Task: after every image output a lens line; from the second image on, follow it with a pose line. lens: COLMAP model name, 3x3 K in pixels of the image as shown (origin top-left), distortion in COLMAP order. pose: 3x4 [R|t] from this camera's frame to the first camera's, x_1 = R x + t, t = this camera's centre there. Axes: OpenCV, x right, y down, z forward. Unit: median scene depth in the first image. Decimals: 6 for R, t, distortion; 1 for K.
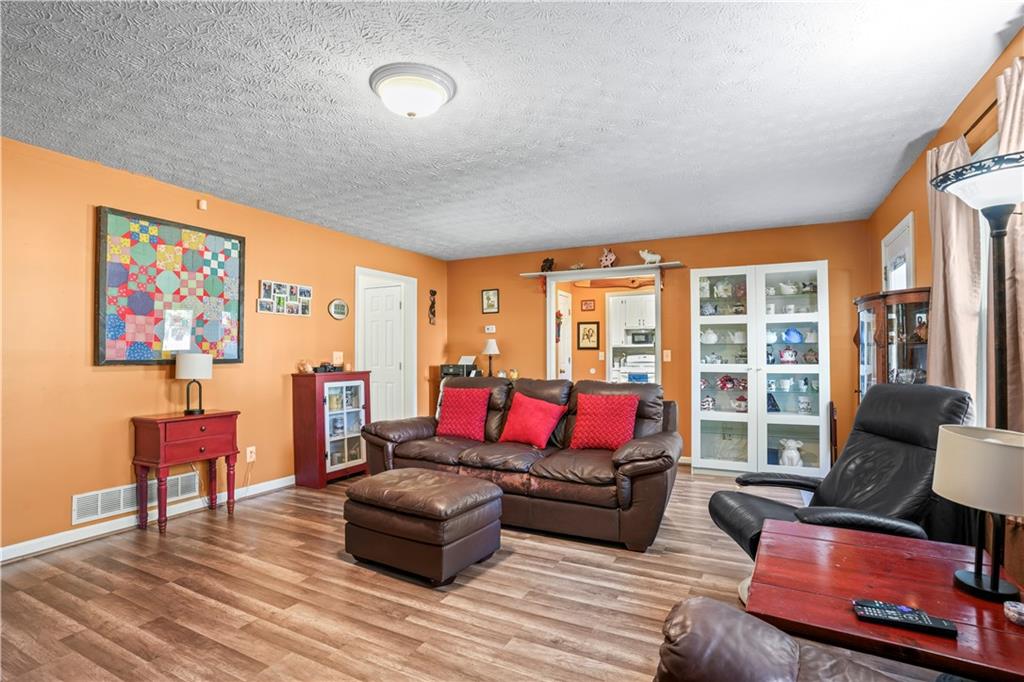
lens RADIAL K [[496.9, 0, 509.9], [0, 496.9, 345.0], [0, 0, 1]] dist [-0.051921, 0.004438]
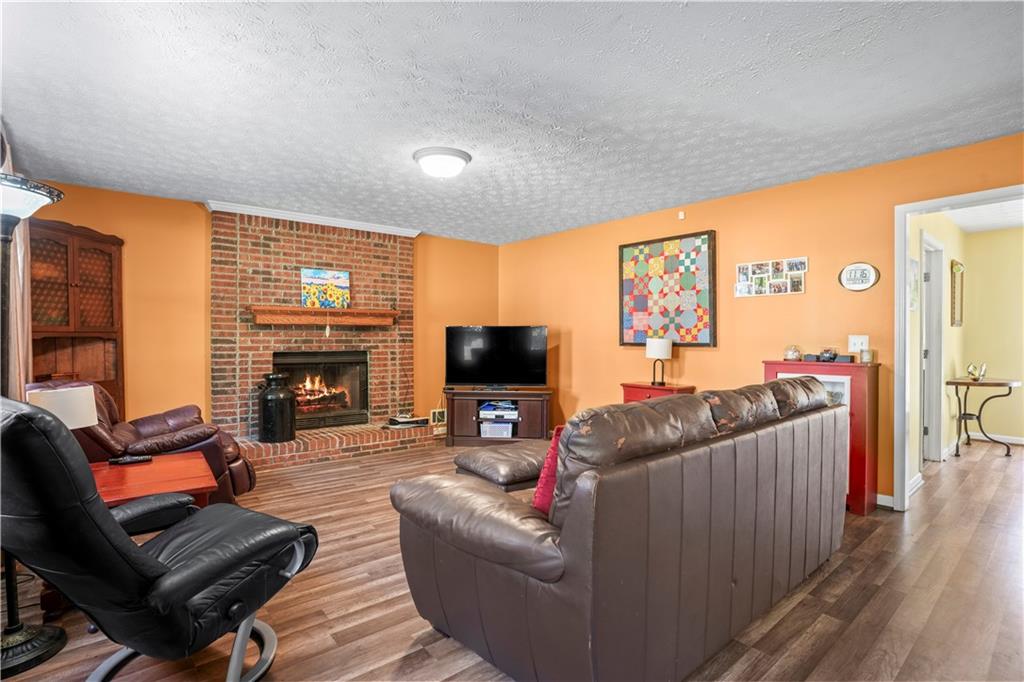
lens RADIAL K [[496.9, 0, 503.3], [0, 496.9, 342.3], [0, 0, 1]] dist [-0.051921, 0.004438]
pose [[-0.389904, 0.009279, -0.920809, 0.703909], [0.016817, 0.999854, 0.002955, 0.017346], [0.920702, -0.014333, -0.390003, 1.111893]]
